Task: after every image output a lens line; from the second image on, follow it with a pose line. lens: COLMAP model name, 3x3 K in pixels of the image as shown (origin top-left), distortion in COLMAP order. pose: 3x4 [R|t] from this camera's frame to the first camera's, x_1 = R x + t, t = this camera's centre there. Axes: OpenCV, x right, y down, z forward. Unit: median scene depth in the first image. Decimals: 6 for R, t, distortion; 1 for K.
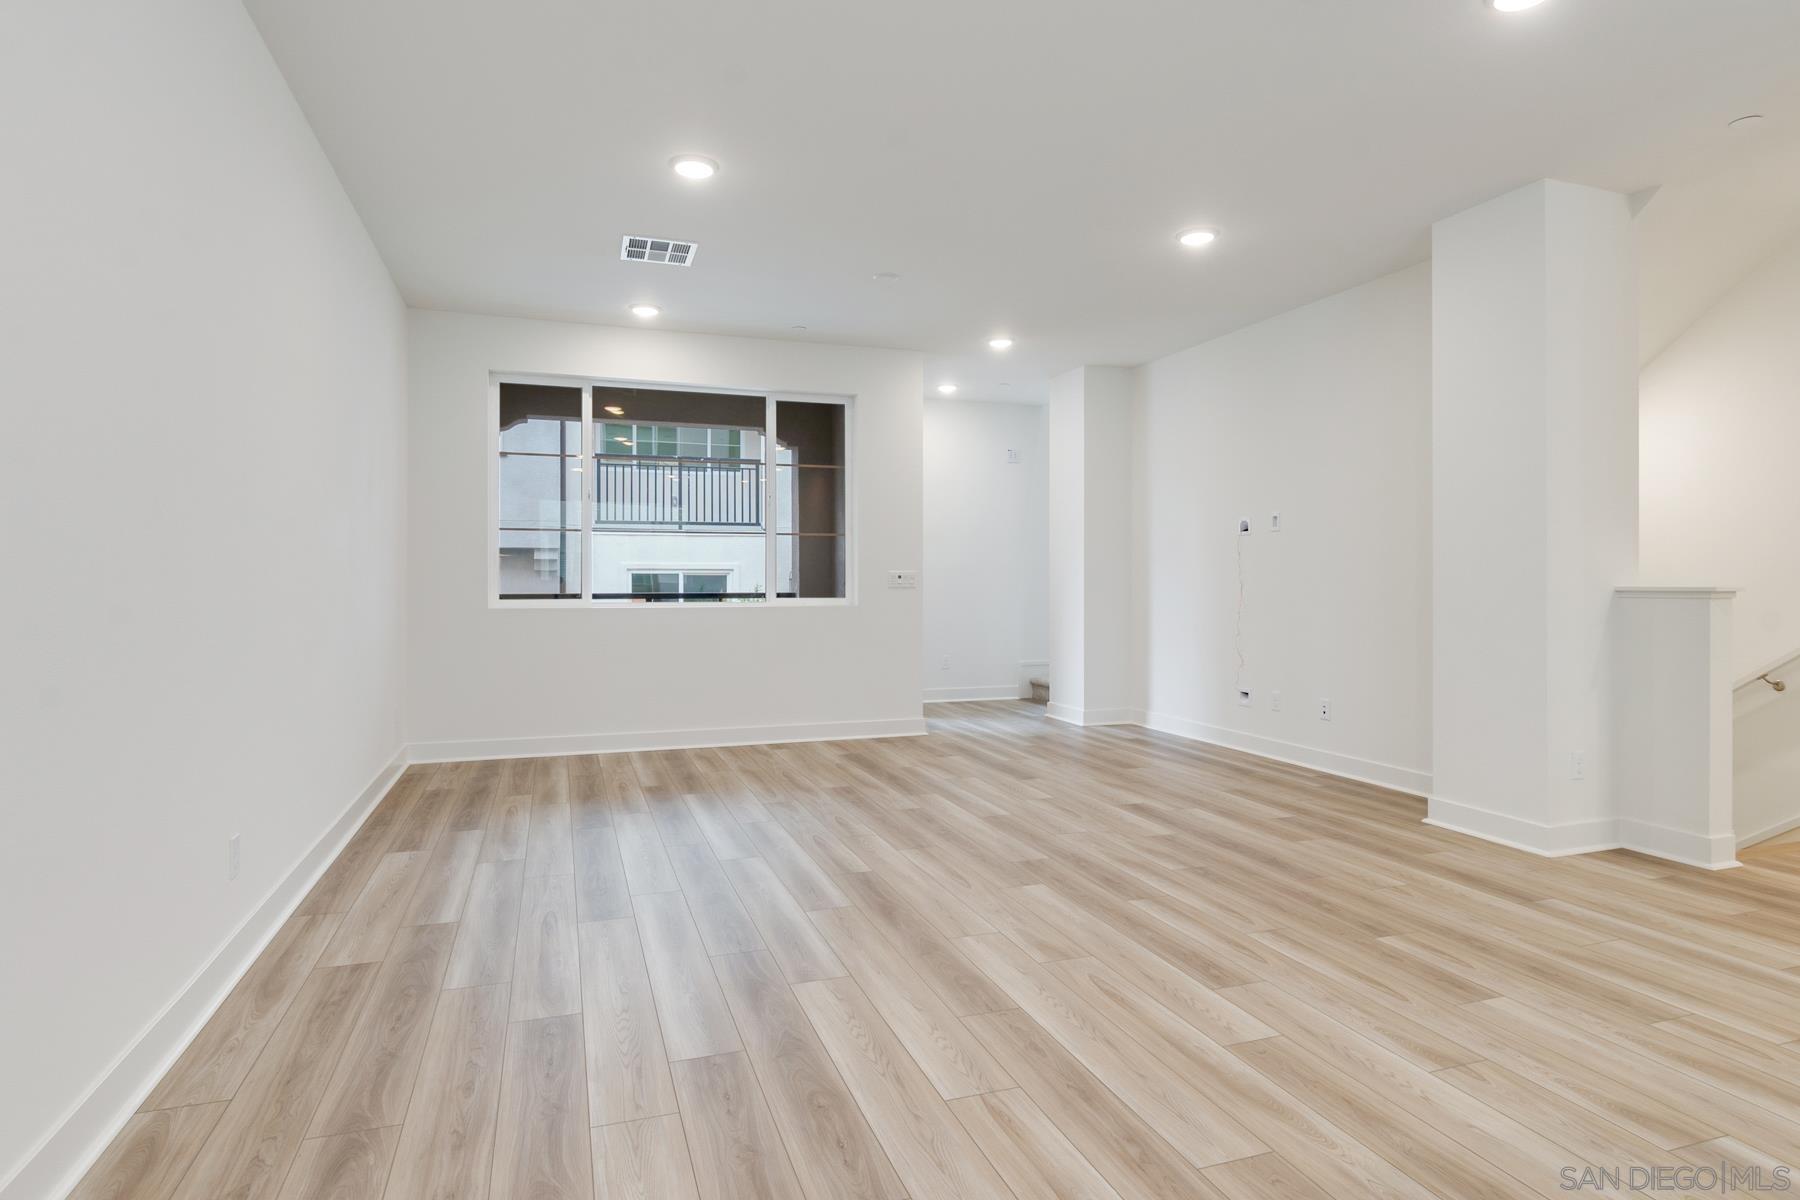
lens RADIAL K [[957.7, 0, 869.6], [0, 957.7, 596.1], [0, 0, 1]] dist [0.003339, -0.004839]
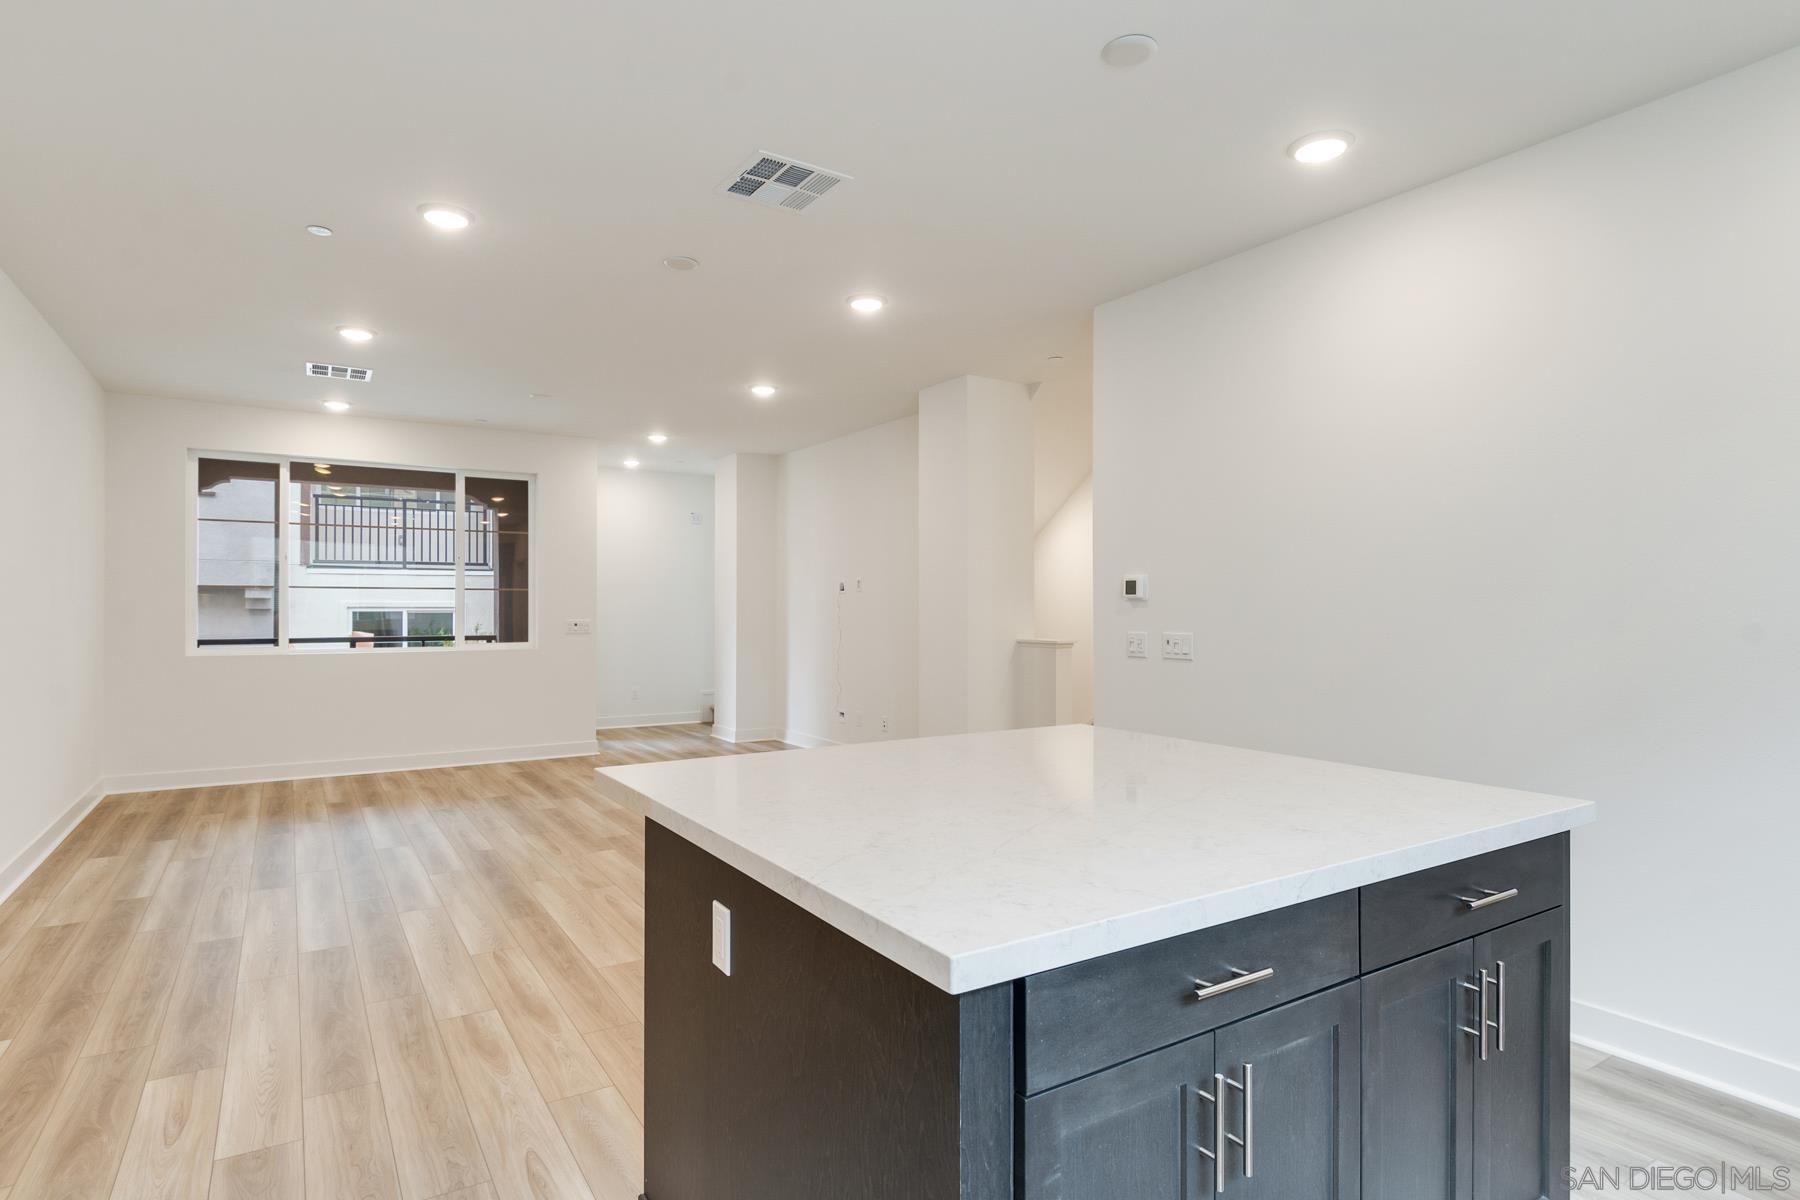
lens RADIAL K [[957.7, 0, 874.7], [0, 957.7, 611.6], [0, 0, 1]] dist [0.003339, -0.004839]
pose [[0.972852, 0.000844, 0.231425, 0.200861], [0.001619, 0.999944, -0.010454, -0.038752], [-0.231421, 0.010545, 0.972796, -0.444008]]
